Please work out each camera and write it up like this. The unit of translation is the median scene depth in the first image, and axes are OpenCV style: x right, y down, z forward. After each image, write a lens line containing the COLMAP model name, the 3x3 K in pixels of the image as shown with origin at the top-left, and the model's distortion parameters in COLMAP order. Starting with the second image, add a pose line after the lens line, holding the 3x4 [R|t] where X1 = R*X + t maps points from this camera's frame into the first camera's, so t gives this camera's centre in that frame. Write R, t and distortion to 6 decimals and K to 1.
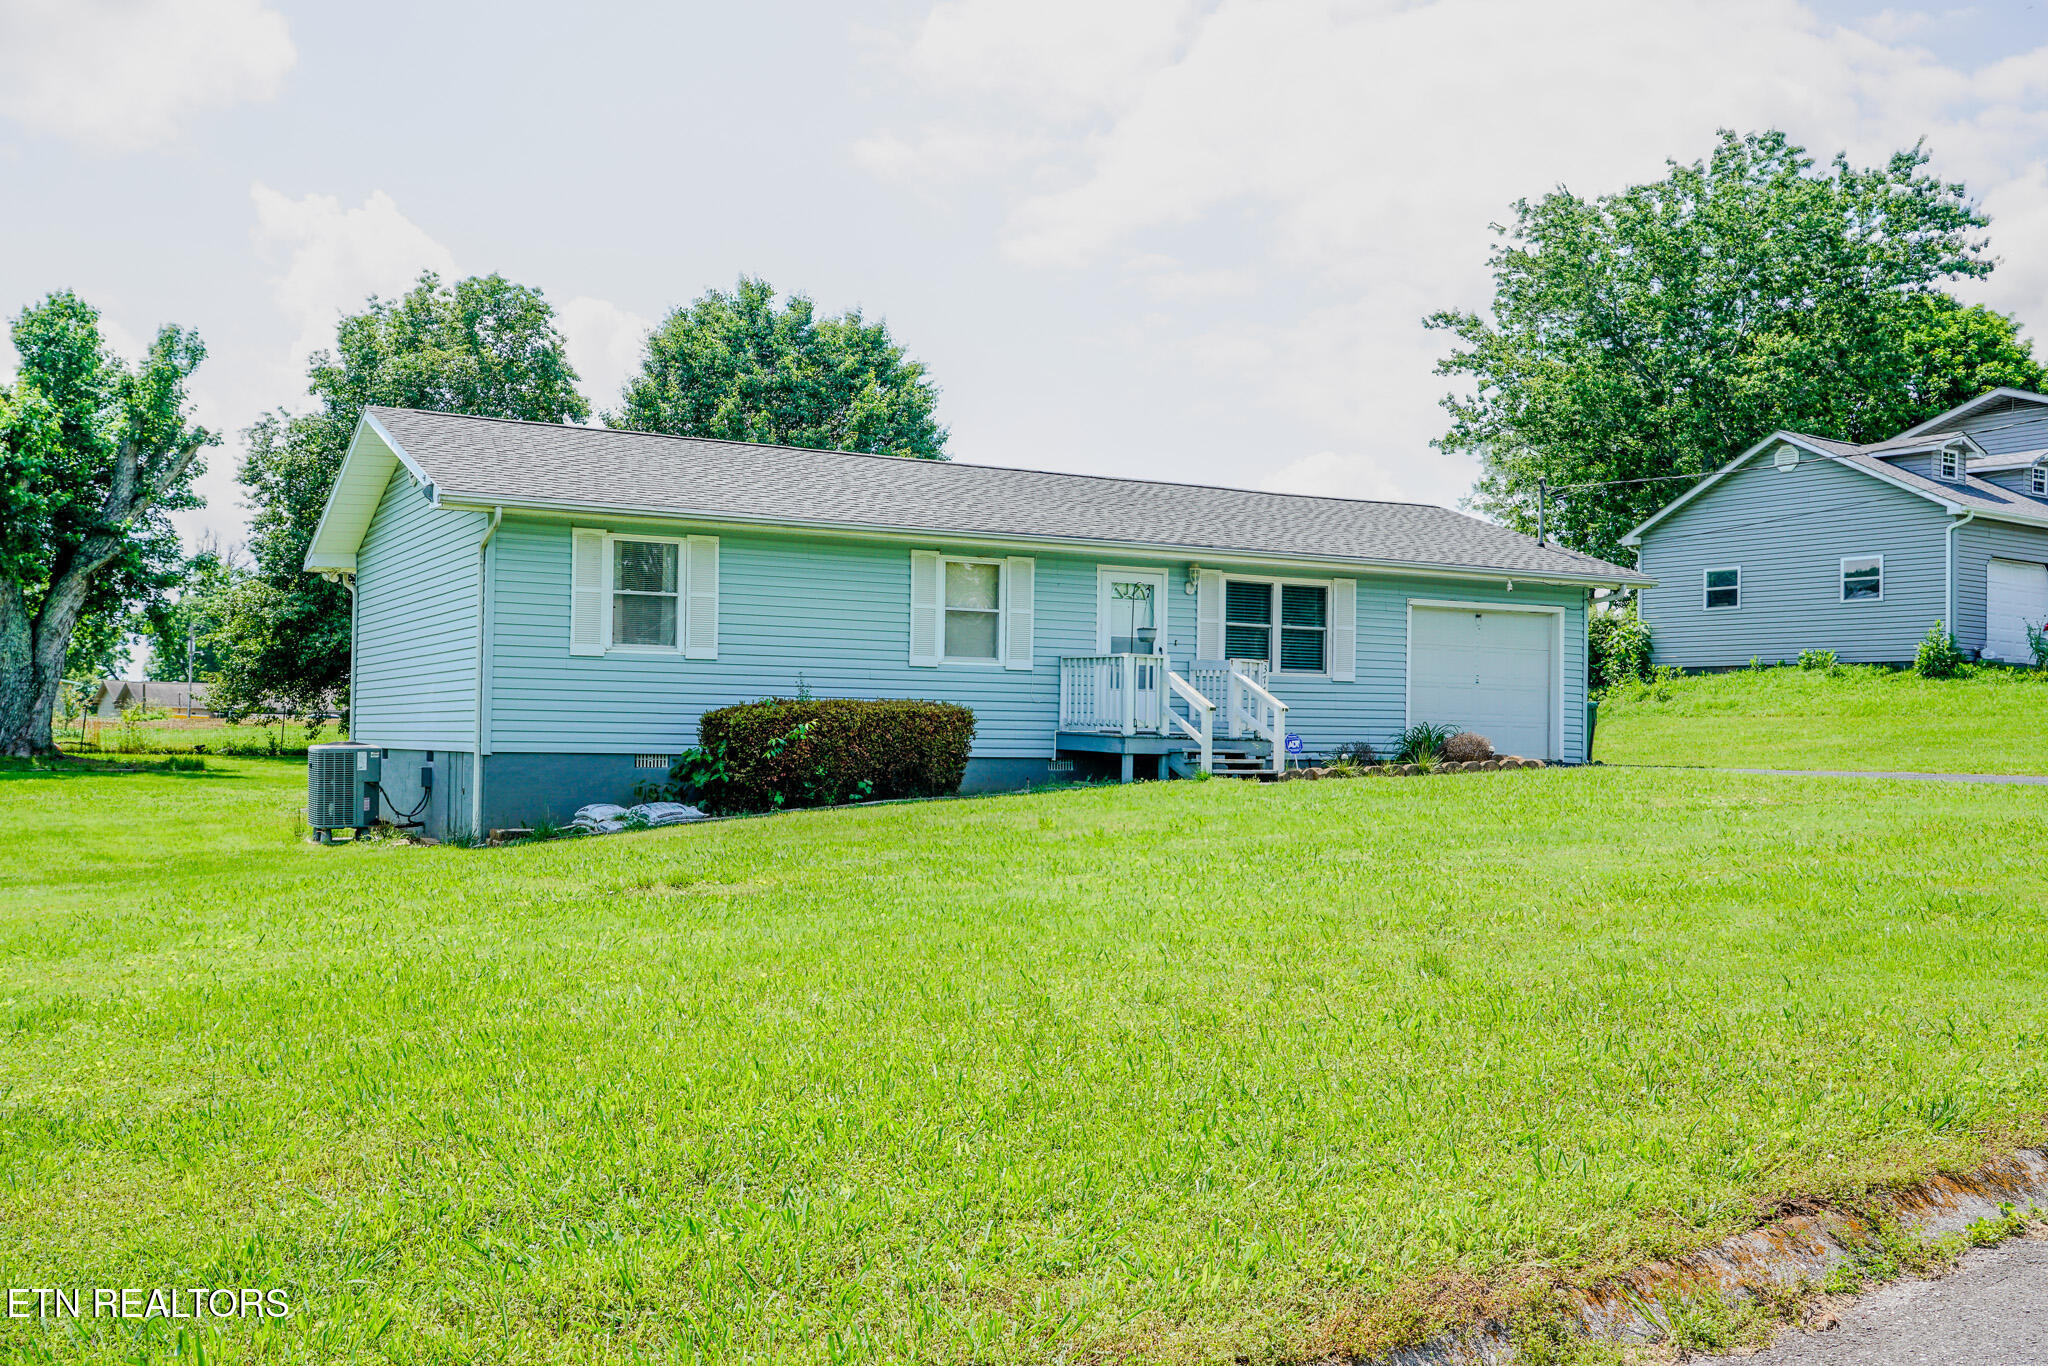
lens RADIAL K [[1893.0, 0, 1024.0], [0, 1893.0, 683.0], [0, 0, 1]] dist [-0.002810, 0.002186]
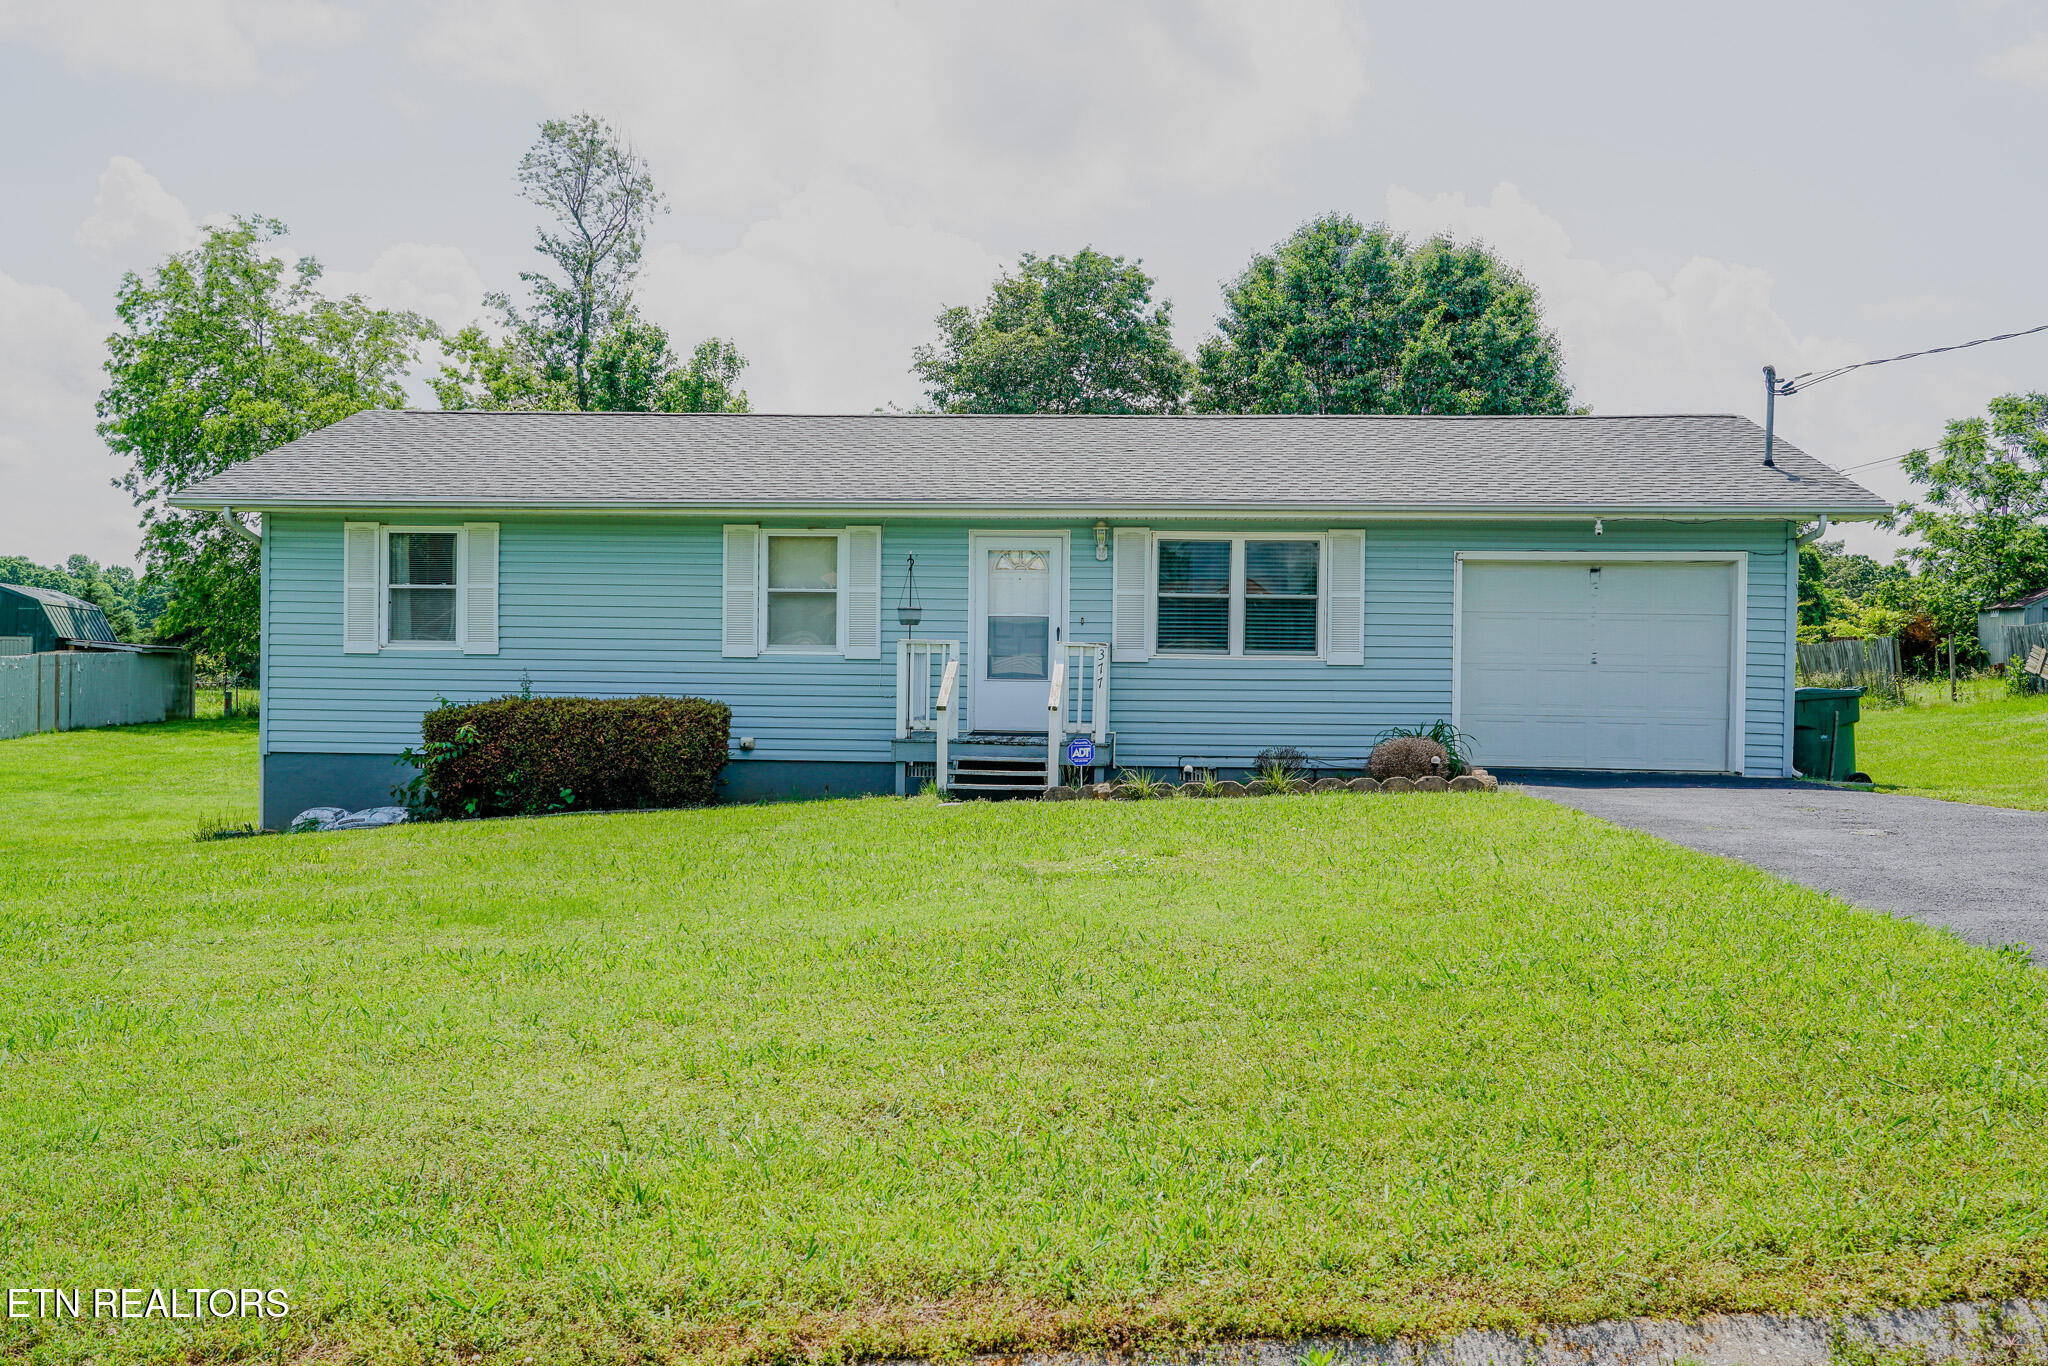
lens RADIAL K [[1893.0, 0, 1024.0], [0, 1893.0, 683.0], [0, 0, 1]] dist [-0.002810, 0.002186]
pose [[0.842860, -0.004318, -0.538116, 0.516736], [0.014935, 0.999770, 0.015371, -0.008071], [0.537926, -0.020992, 0.842731, 0.321991]]
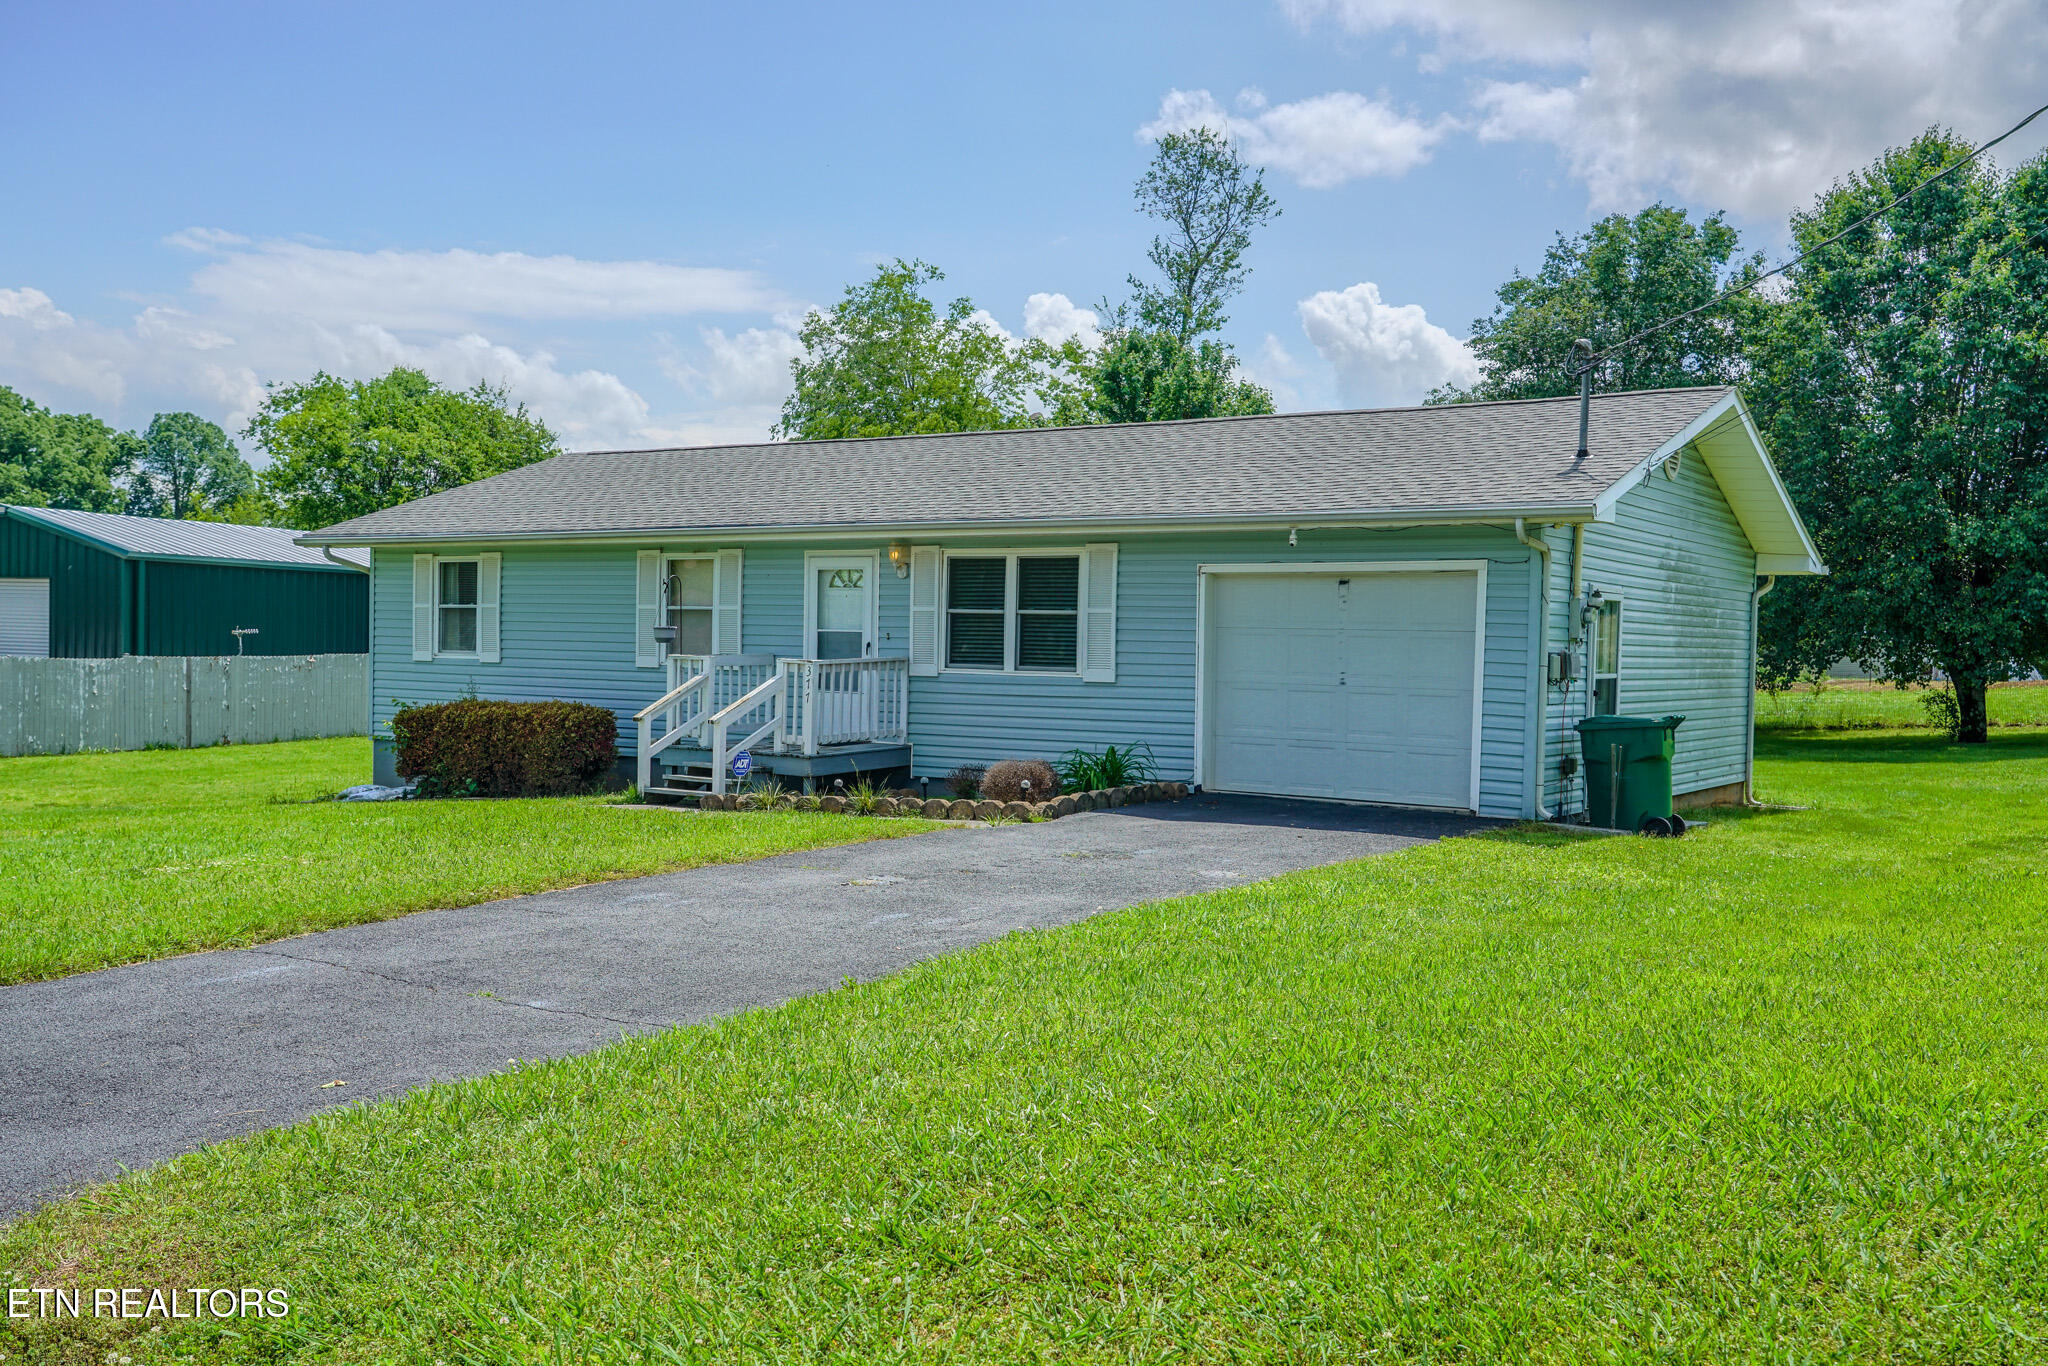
lens RADIAL K [[1893.0, 0, 1024.0], [0, 1893.0, 683.0], [0, 0, 1]] dist [-0.002810, 0.002186]
pose [[0.466801, 0.012100, -0.884279, 0.894824], [0.012472, 0.999717, 0.020263, -0.017647], [0.884274, -0.020487, 0.466518, 0.692103]]
